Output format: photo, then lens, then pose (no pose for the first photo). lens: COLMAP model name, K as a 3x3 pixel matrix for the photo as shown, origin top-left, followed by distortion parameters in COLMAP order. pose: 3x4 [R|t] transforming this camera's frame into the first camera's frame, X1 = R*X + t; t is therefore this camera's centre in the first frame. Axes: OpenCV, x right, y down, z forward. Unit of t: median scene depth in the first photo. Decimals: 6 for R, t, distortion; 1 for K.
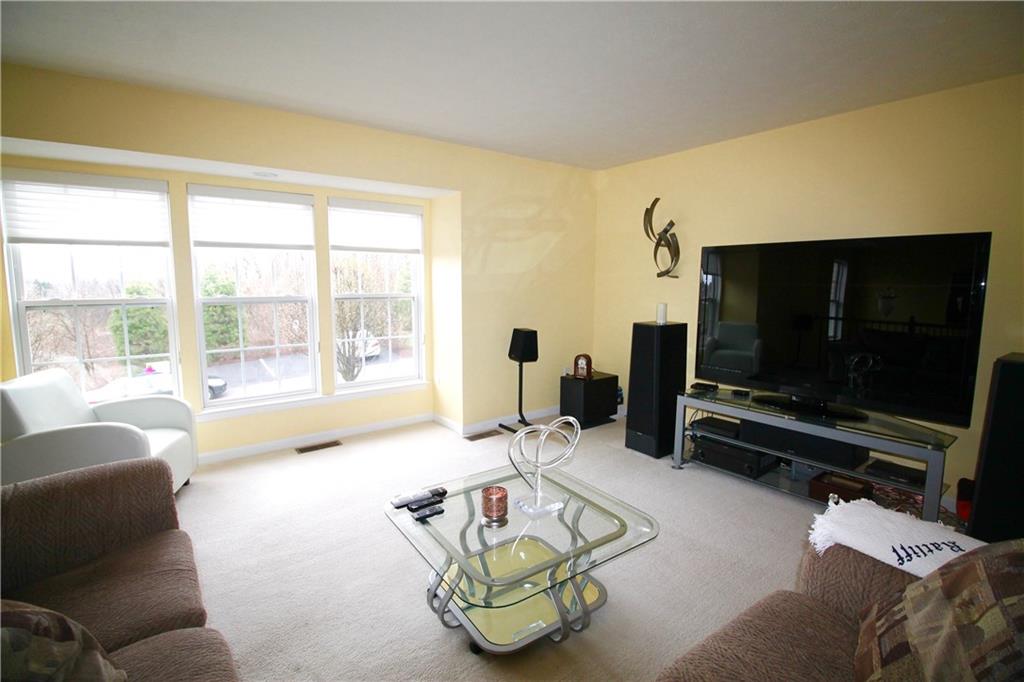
lens RADIAL K [[480.2, 0, 513.6], [0, 480.2, 336.0], [0, 0, 1]] dist [0.000881, -0.013545]
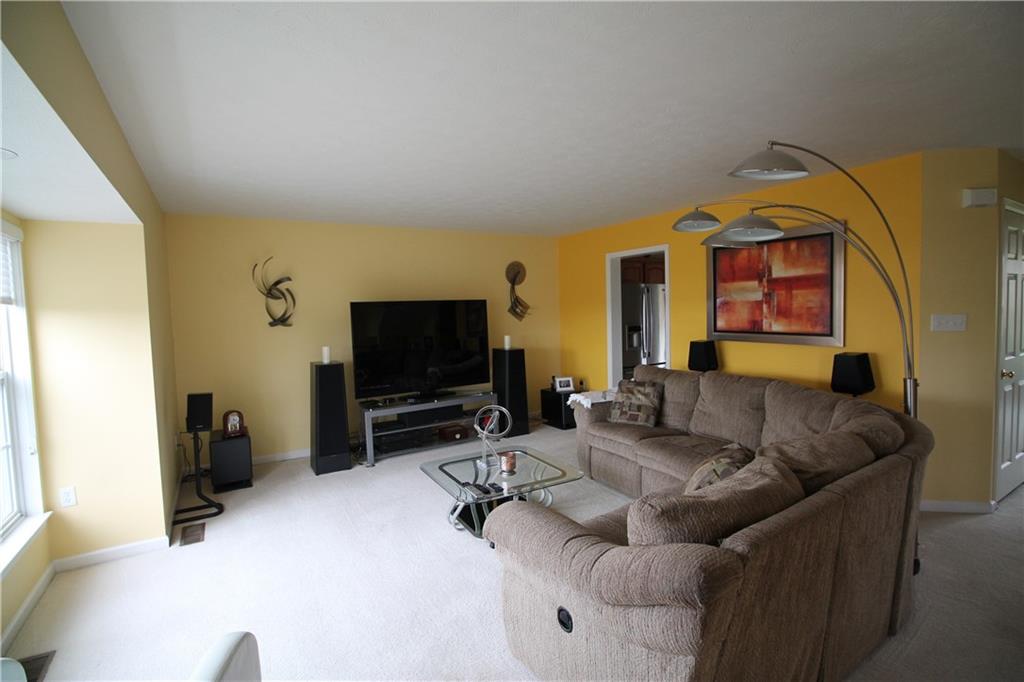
lens RADIAL K [[480.2, 0, 513.6], [0, 480.2, 336.0], [0, 0, 1]] dist [0.000881, -0.013545]
pose [[0.059078, -0.062915, 0.996269, -0.910708], [0.145419, 0.987908, 0.053763, -0.091691], [-0.987605, 0.141701, 0.067513, 0.459295]]
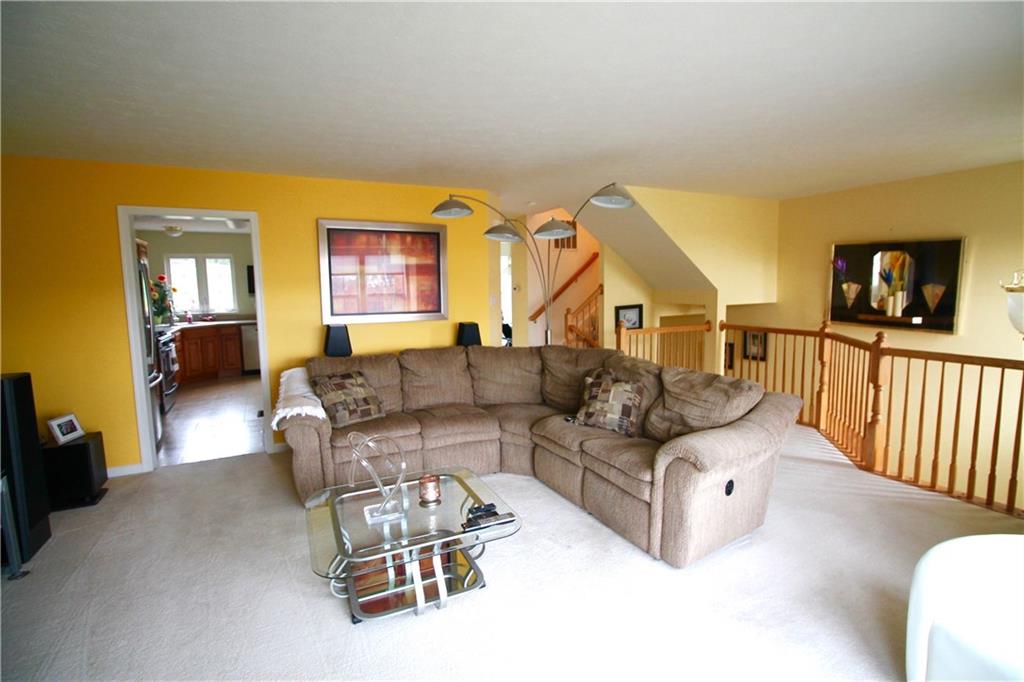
lens RADIAL K [[480.2, 0, 513.6], [0, 480.2, 336.0], [0, 0, 1]] dist [0.000881, -0.013545]
pose [[-0.991422, -0.003722, 0.130647, -0.228636], [0.025340, 0.975153, 0.220076, -0.165329], [-0.128220, 0.221499, -0.966694, 1.156487]]
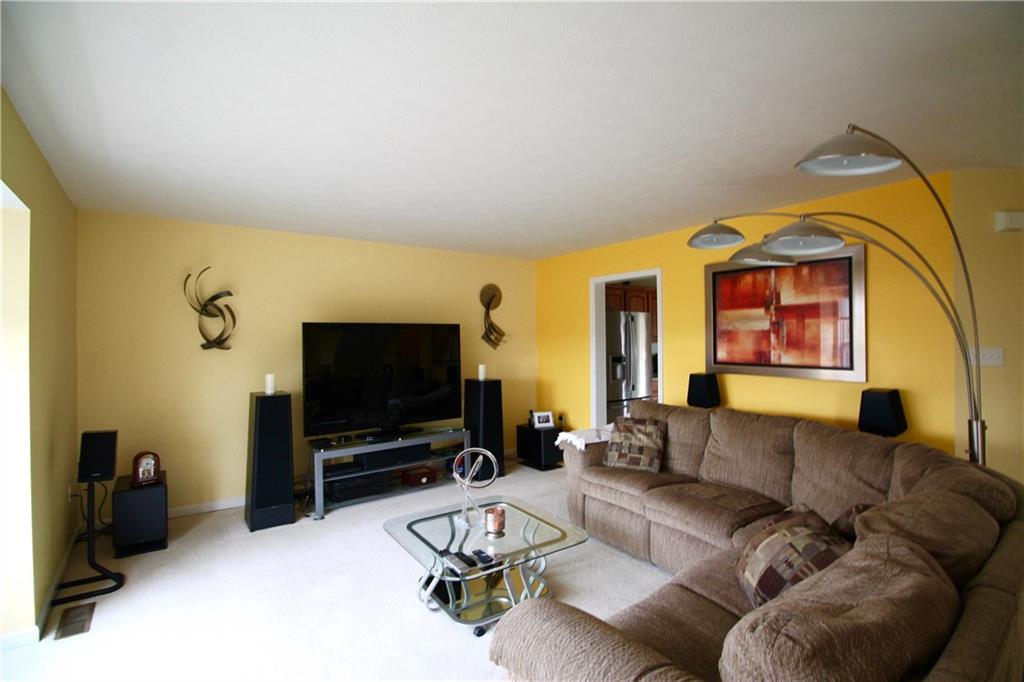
lens RADIAL K [[480.2, 0, 513.6], [0, 480.2, 336.0], [0, 0, 1]] dist [0.000881, -0.013545]
pose [[-0.026722, 0.001373, 0.999642, -0.755701], [0.125552, 0.992085, 0.001993, -0.086339], [-0.991727, 0.125560, -0.026683, 0.521373]]
